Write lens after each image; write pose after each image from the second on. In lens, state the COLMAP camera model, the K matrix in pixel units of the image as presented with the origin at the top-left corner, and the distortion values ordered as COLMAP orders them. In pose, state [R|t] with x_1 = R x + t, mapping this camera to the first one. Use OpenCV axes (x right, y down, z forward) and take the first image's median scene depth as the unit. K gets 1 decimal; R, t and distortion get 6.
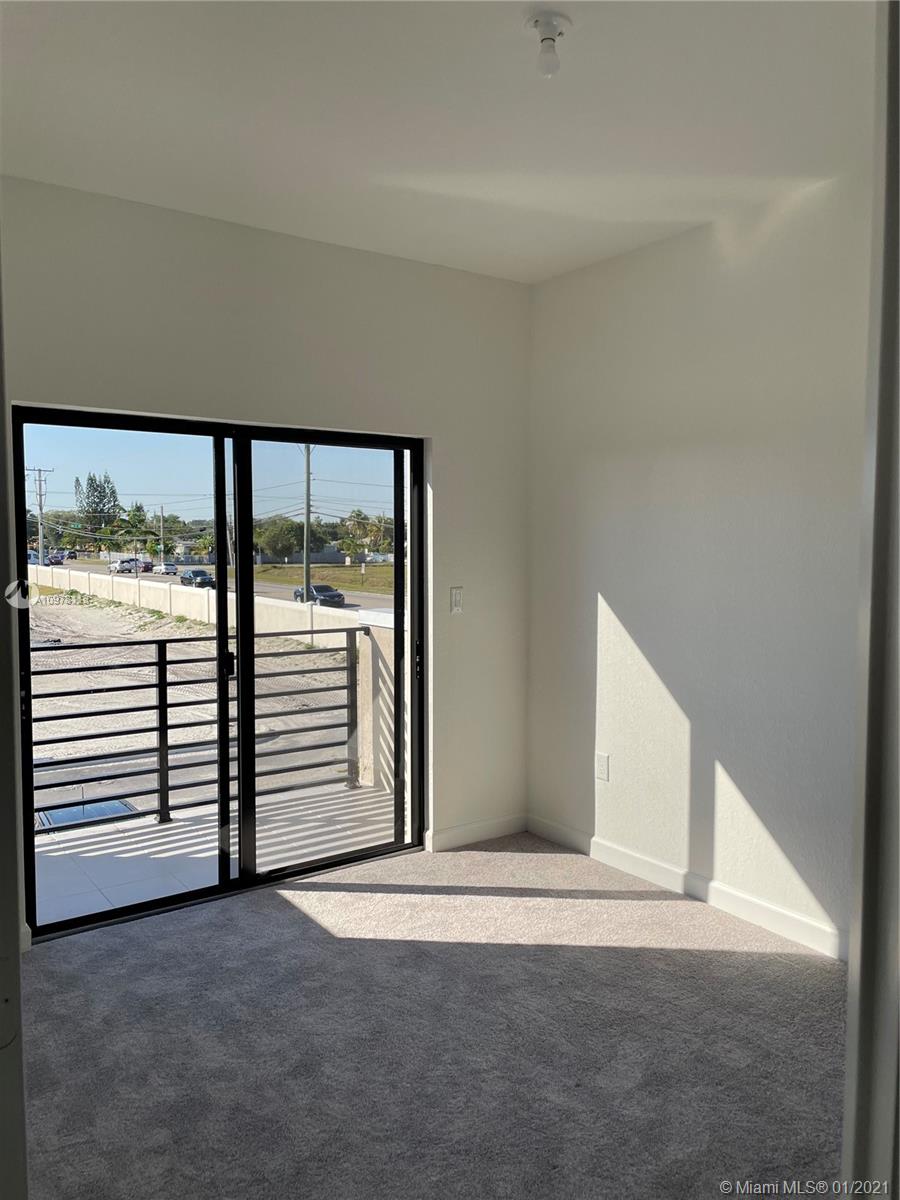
lens RADIAL K [[901.8, 0, 448.4], [0, 901.8, 594.8], [0, 0, 1]] dist [0.104892, -0.143824]
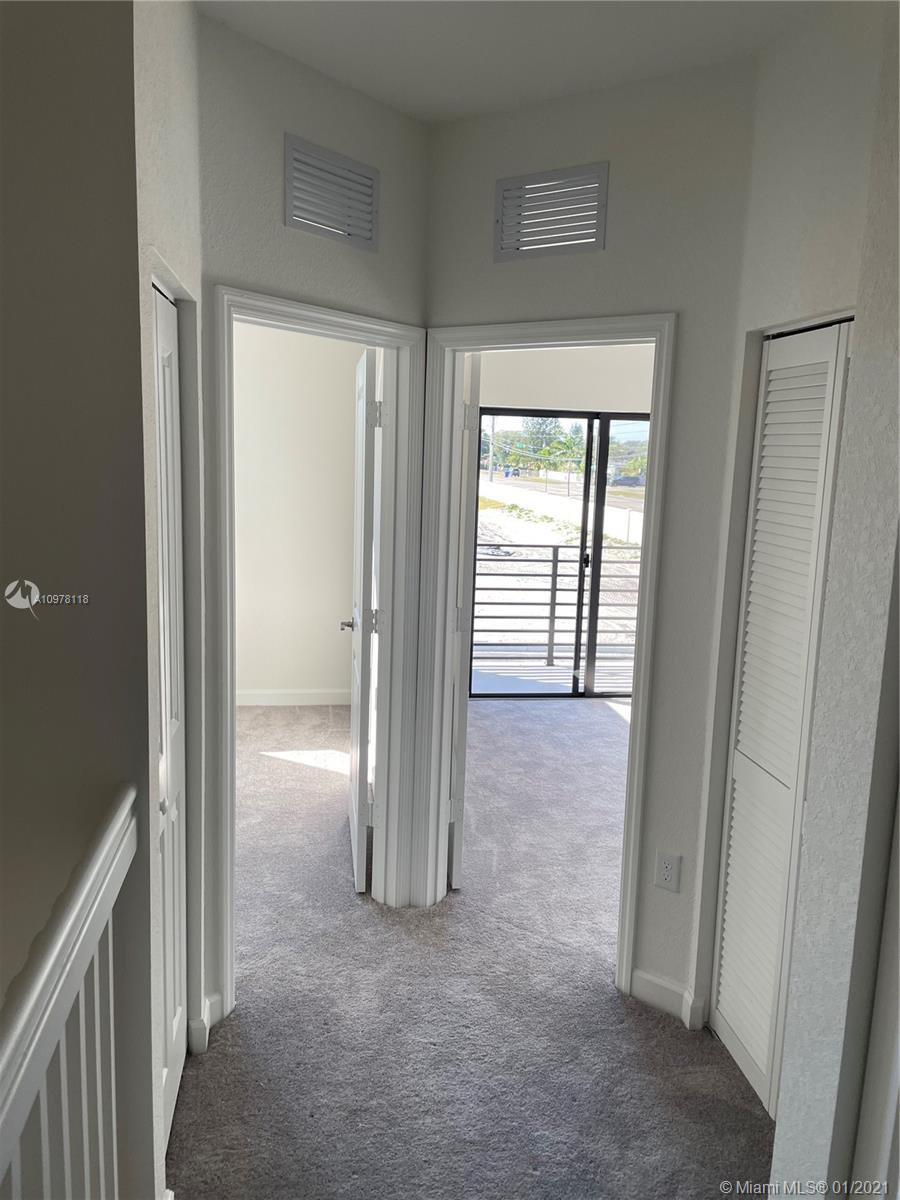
lens RADIAL K [[901.8, 0, 448.4], [0, 901.8, 594.8], [0, 0, 1]] dist [0.104892, -0.143824]
pose [[0.893344, 0.098822, -0.438372, 0.183771], [-0.061175, 0.993183, 0.099226, -0.006039], [0.445190, -0.061825, 0.893299, -0.404465]]
